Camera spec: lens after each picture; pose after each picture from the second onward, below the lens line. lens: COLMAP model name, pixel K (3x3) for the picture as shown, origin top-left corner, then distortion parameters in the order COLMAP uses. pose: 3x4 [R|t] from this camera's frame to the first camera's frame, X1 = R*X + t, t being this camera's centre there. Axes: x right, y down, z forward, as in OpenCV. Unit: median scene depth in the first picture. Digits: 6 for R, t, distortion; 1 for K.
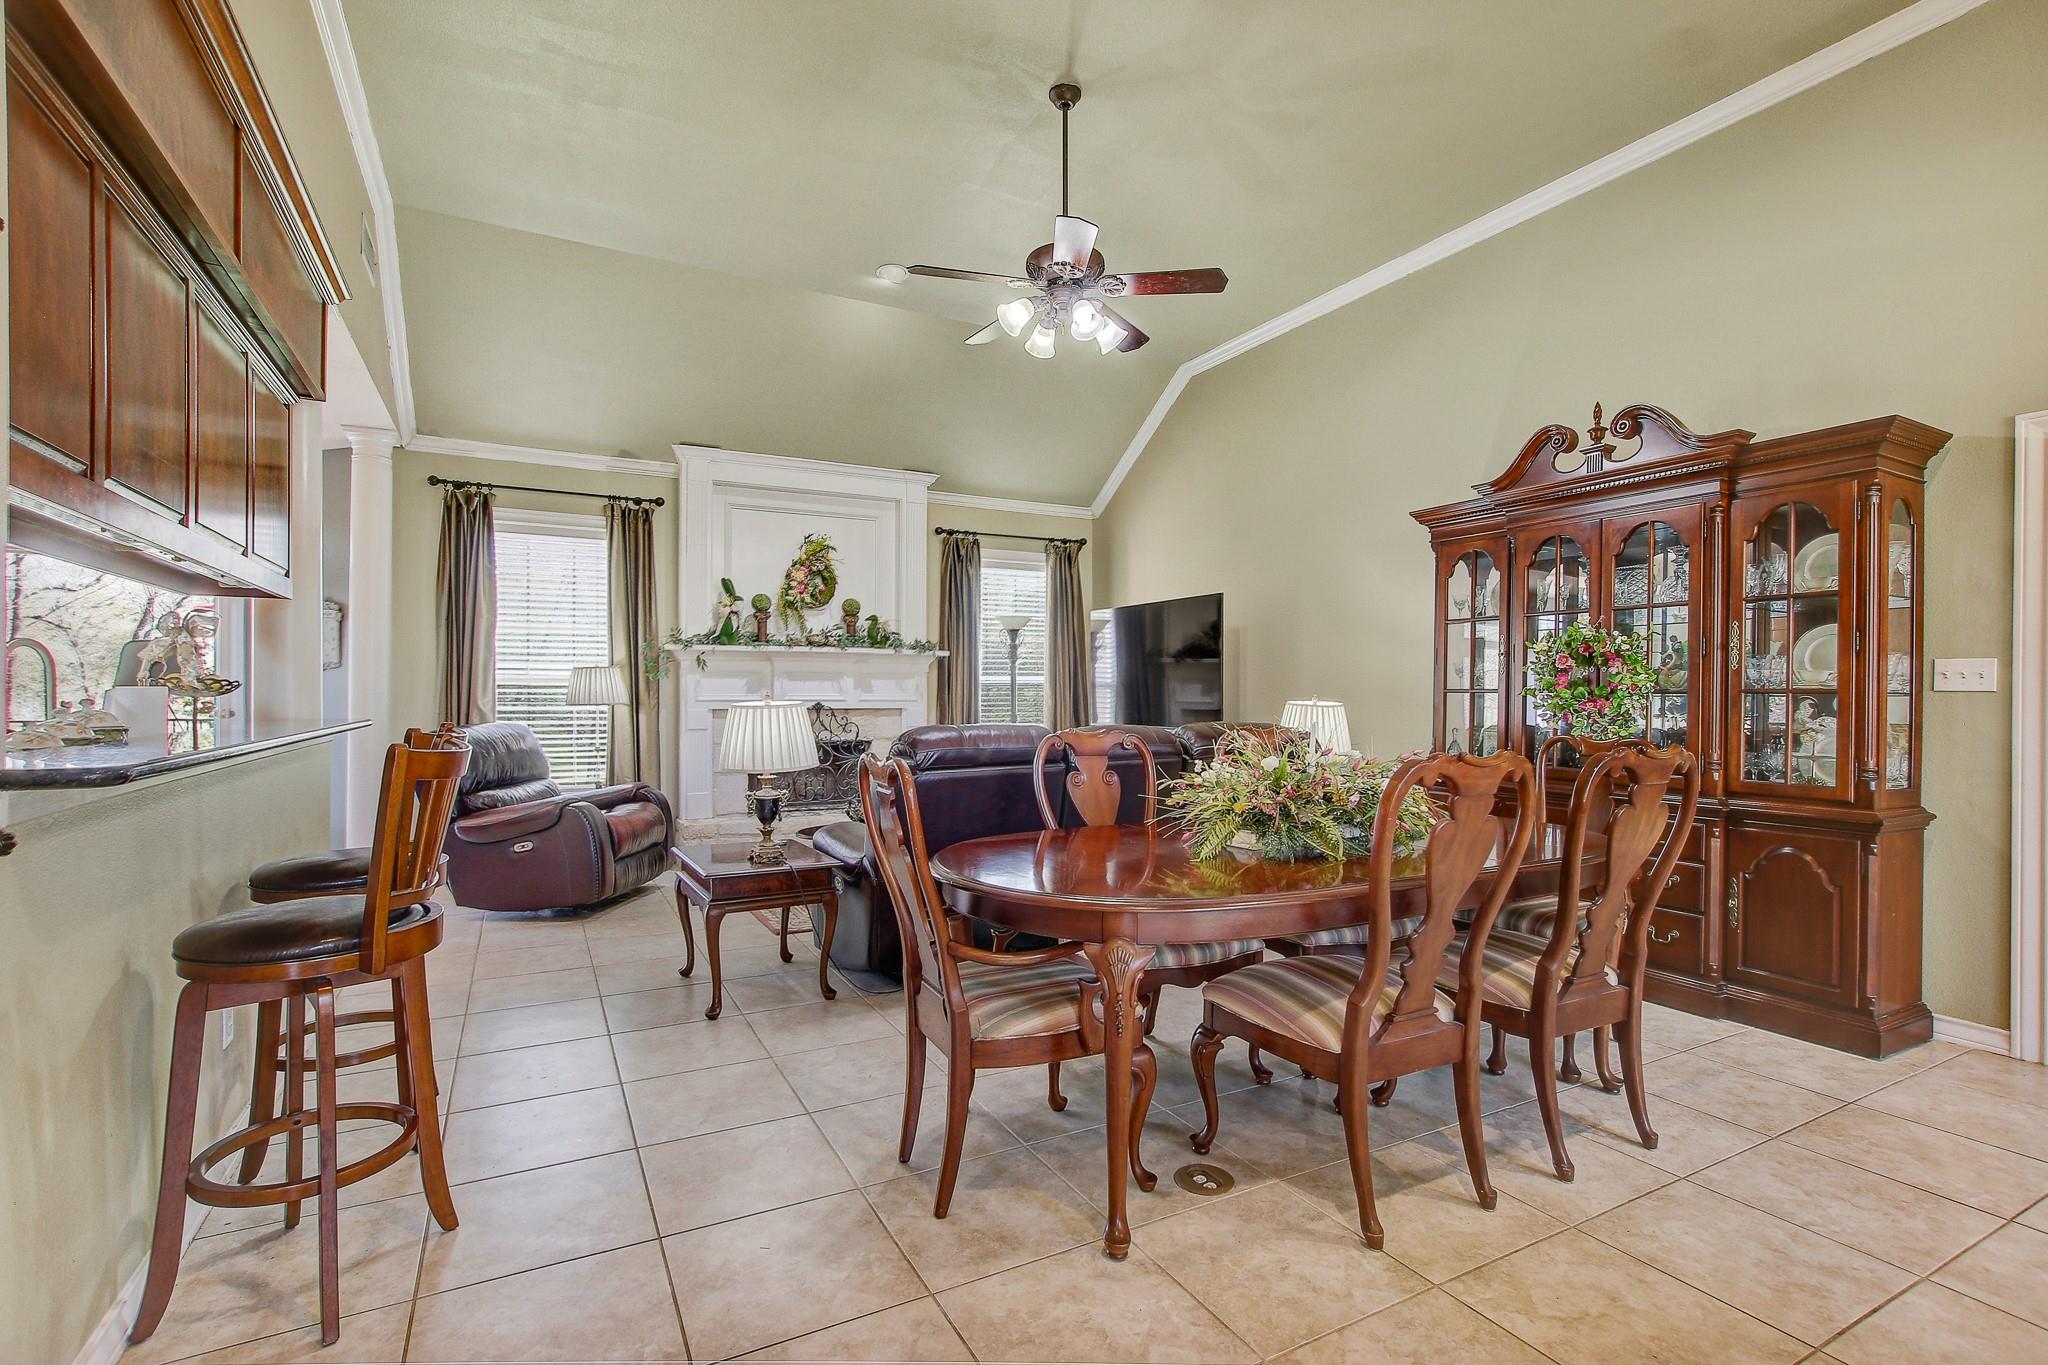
lens RADIAL K [[939.1, 0, 1028.2], [0, 939.1, 694.4], [0, 0, 1]] dist [-0.012983, 0.004052]
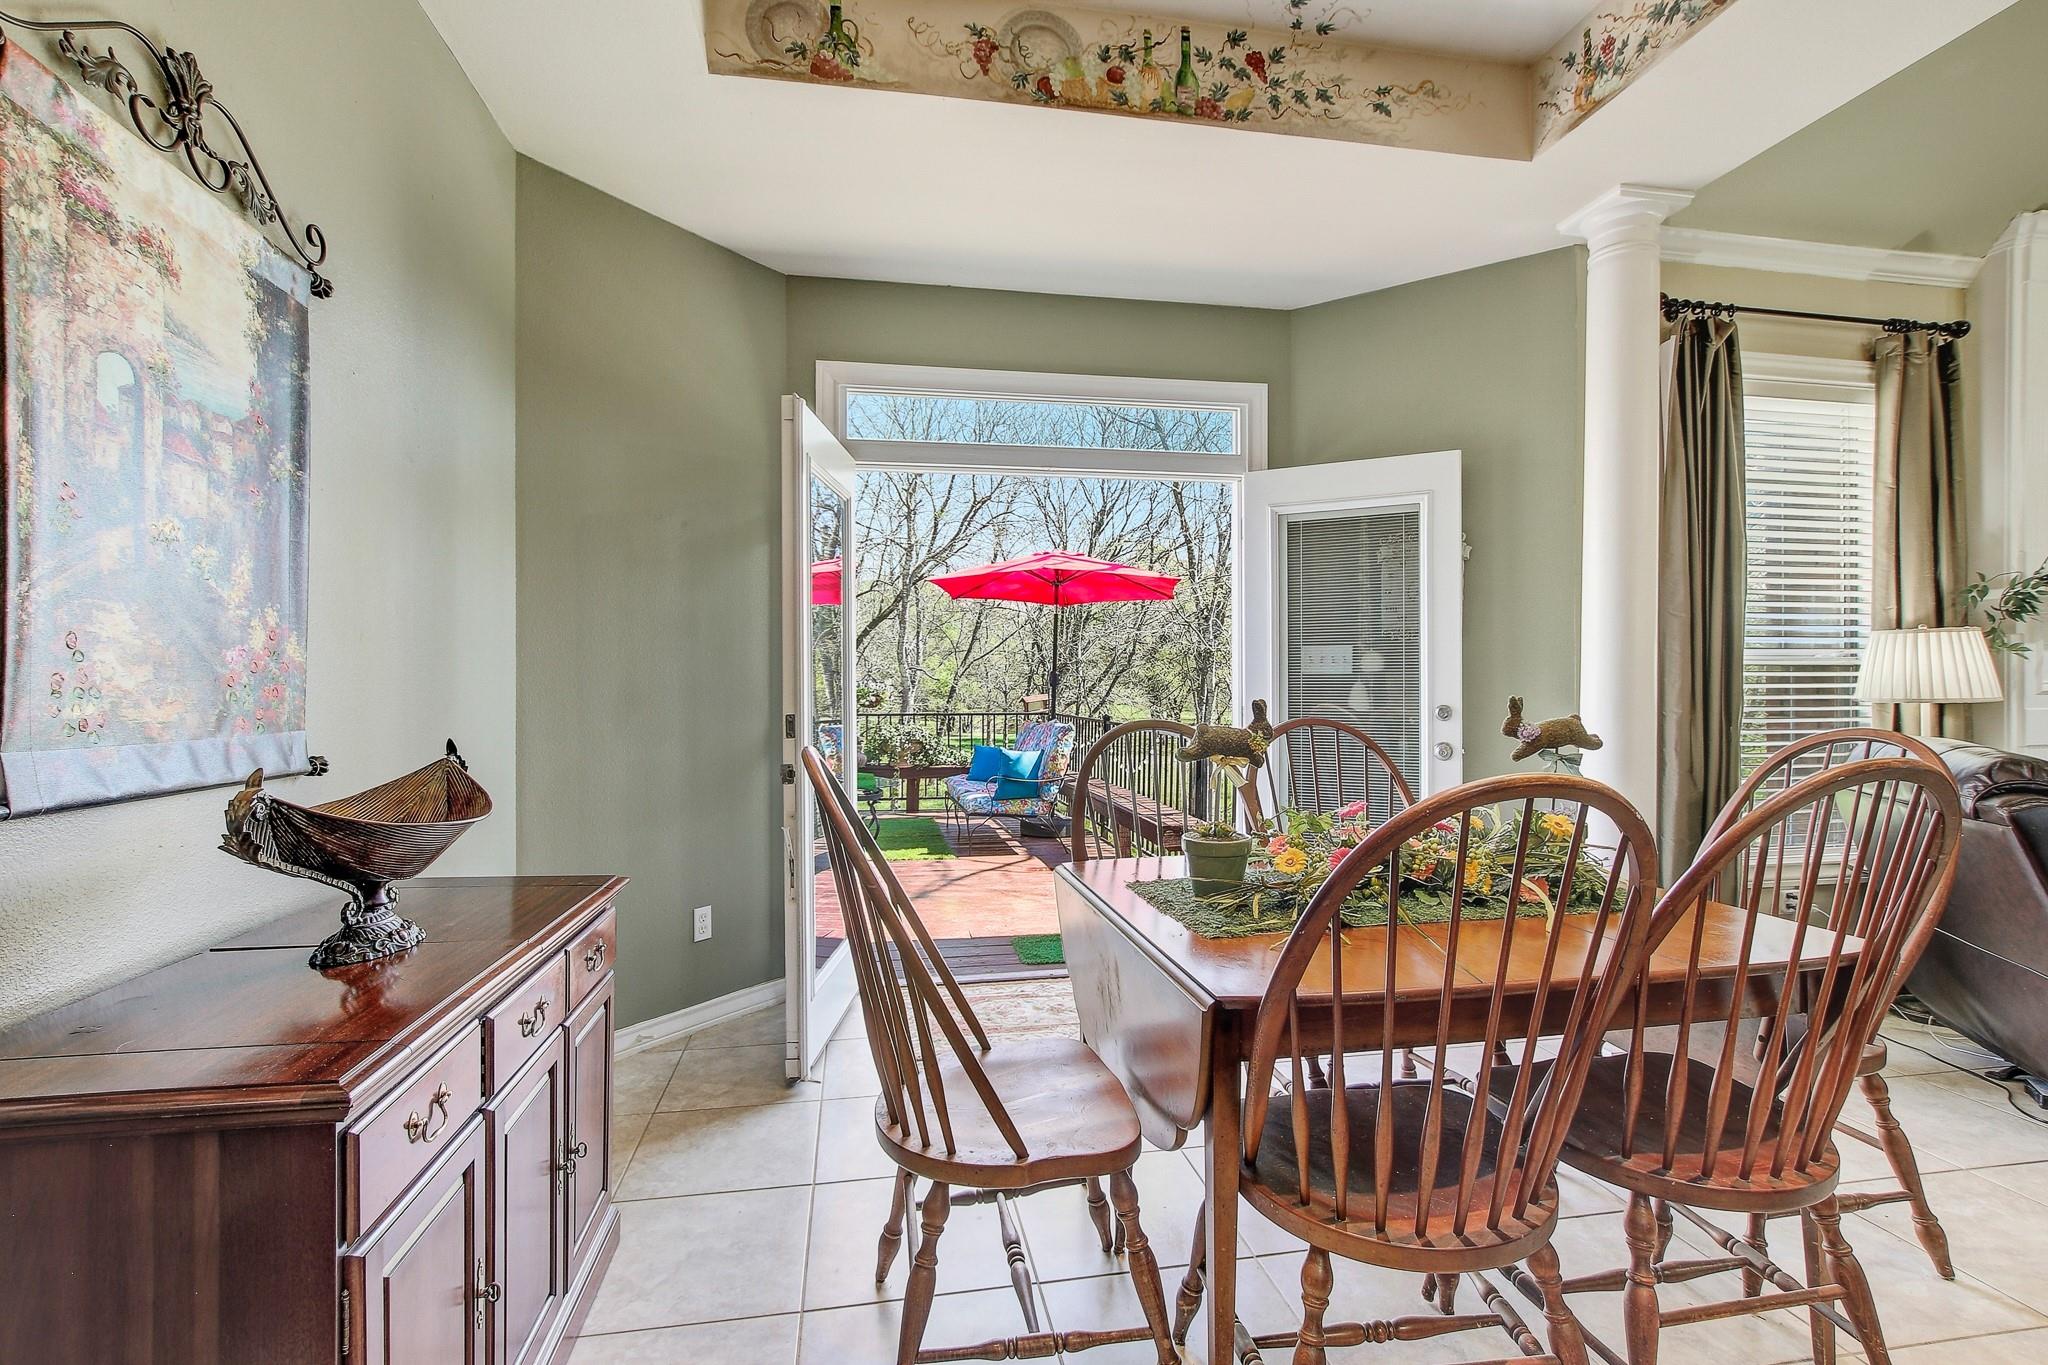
lens RADIAL K [[939.1, 0, 1025.4], [0, 939.1, 685.6], [0, 0, 1]] dist [-0.012983, 0.004052]
pose [[0.947268, -0.003646, -0.320420, -0.702403], [0.002788, 0.999991, -0.003136, 0.002469], [0.320429, 0.002078, 0.947270, 0.298137]]
